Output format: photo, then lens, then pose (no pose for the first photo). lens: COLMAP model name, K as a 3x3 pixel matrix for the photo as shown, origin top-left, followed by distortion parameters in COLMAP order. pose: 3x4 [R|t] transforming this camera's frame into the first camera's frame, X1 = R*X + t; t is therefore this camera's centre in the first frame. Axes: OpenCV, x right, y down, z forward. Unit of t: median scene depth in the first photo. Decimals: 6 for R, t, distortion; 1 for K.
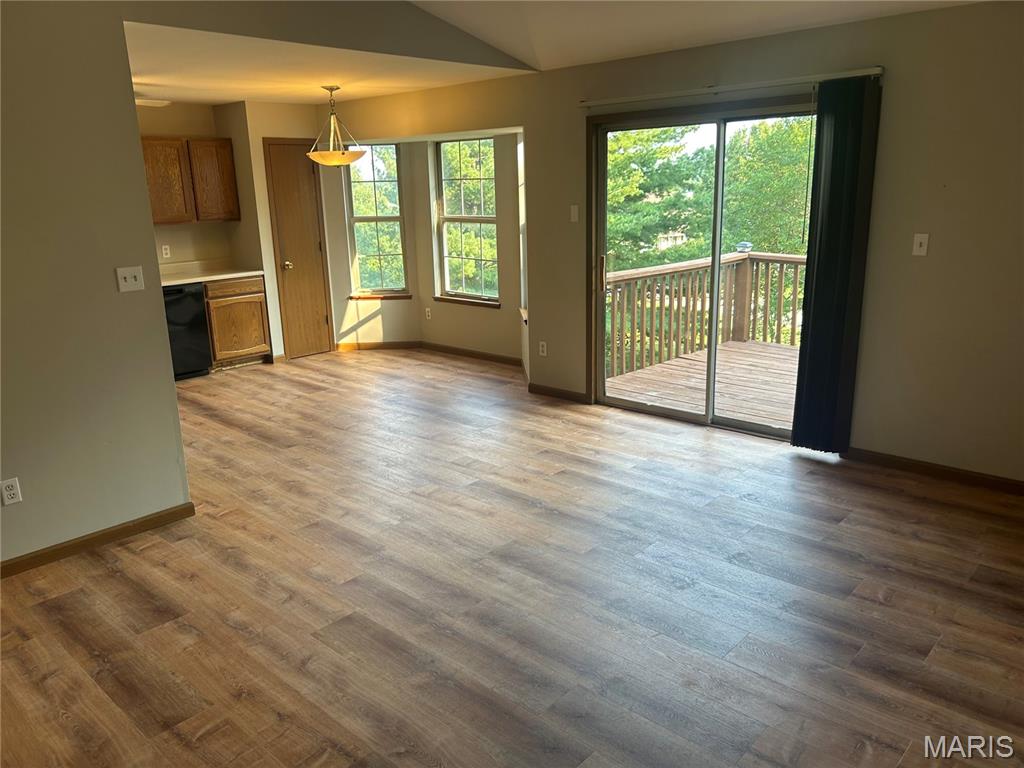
lens RADIAL K [[771.8, 0, 513.8], [0, 771.8, 380.2], [0, 0, 1]] dist [0.054578, -0.064557]
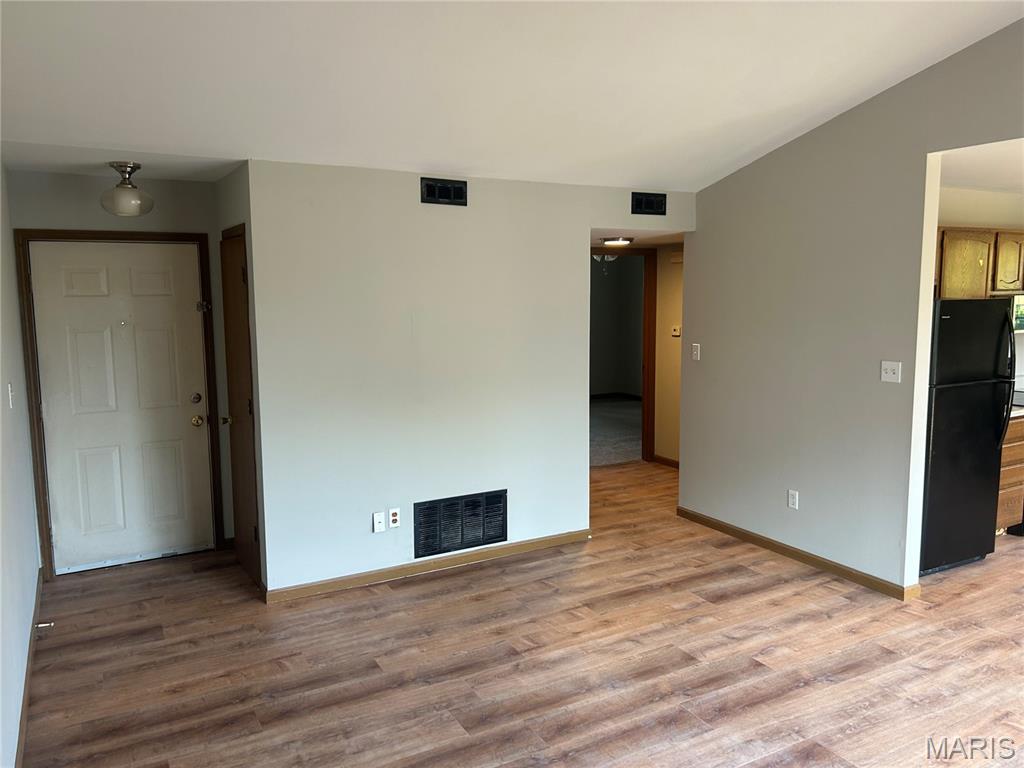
lens RADIAL K [[771.8, 0, 513.4], [0, 771.8, 376.8], [0, 0, 1]] dist [0.054578, -0.064557]
pose [[-0.307916, 0.141675, -0.940806, 0.471452], [-0.221372, 0.951042, 0.215669, -0.151780], [0.925301, 0.274676, -0.261479, 0.478137]]
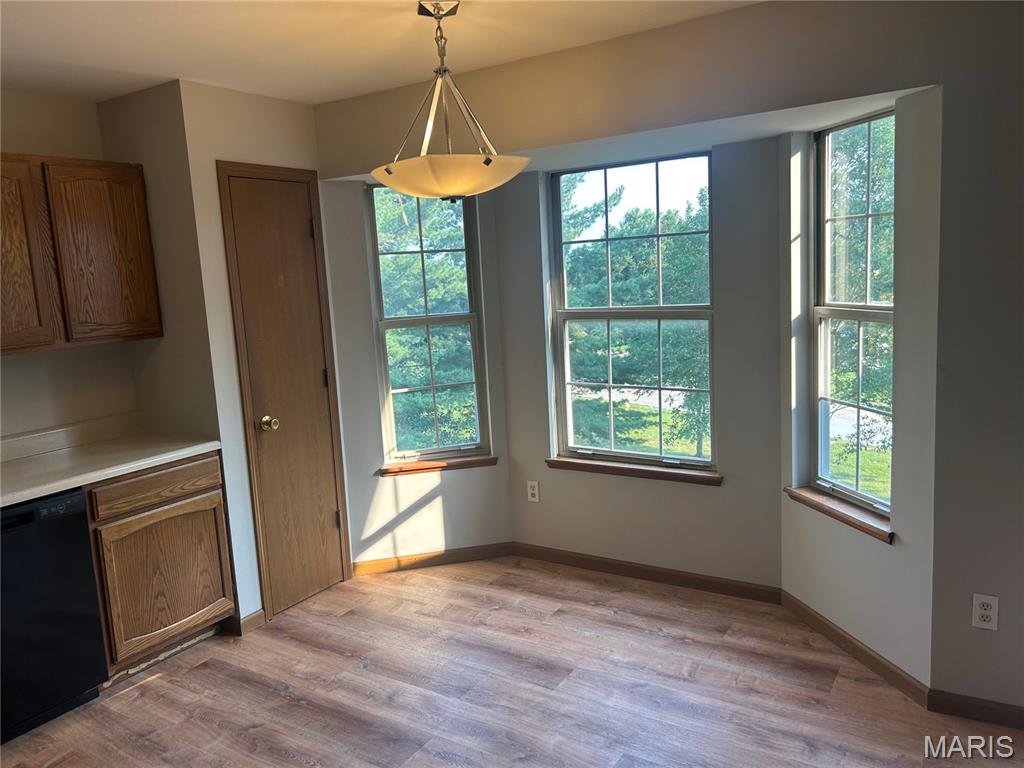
lens RADIAL K [[771.8, 0, 517.0], [0, 771.8, 382.1], [0, 0, 1]] dist [0.054578, -0.064557]
pose [[0.984093, -0.054426, 0.169114, -0.270478], [0.073522, 0.991342, -0.108792, -0.135059], [-0.161729, 0.119495, 0.979574, 0.616907]]
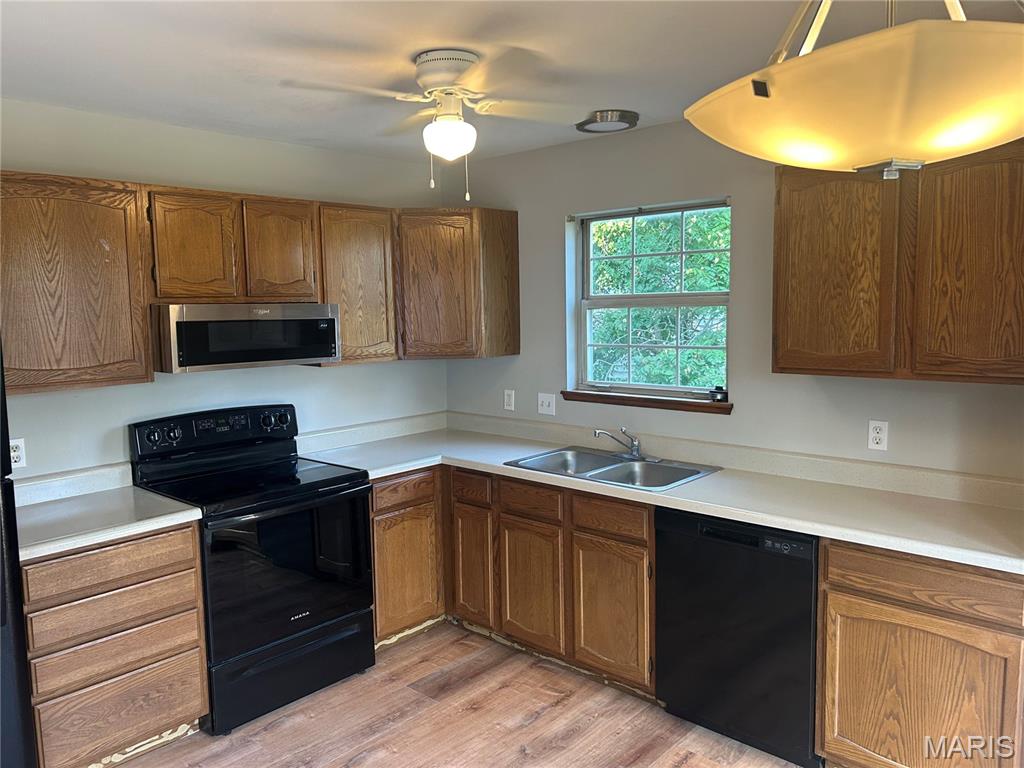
lens RADIAL K [[771.8, 0, 506.6], [0, 771.8, 381.6], [0, 0, 1]] dist [0.054578, -0.064557]
pose [[-0.015775, 0.130197, -0.991363, -0.050160], [-0.230282, 0.964359, 0.130315, -0.239225], [0.972996, 0.230349, 0.014769, 0.948124]]
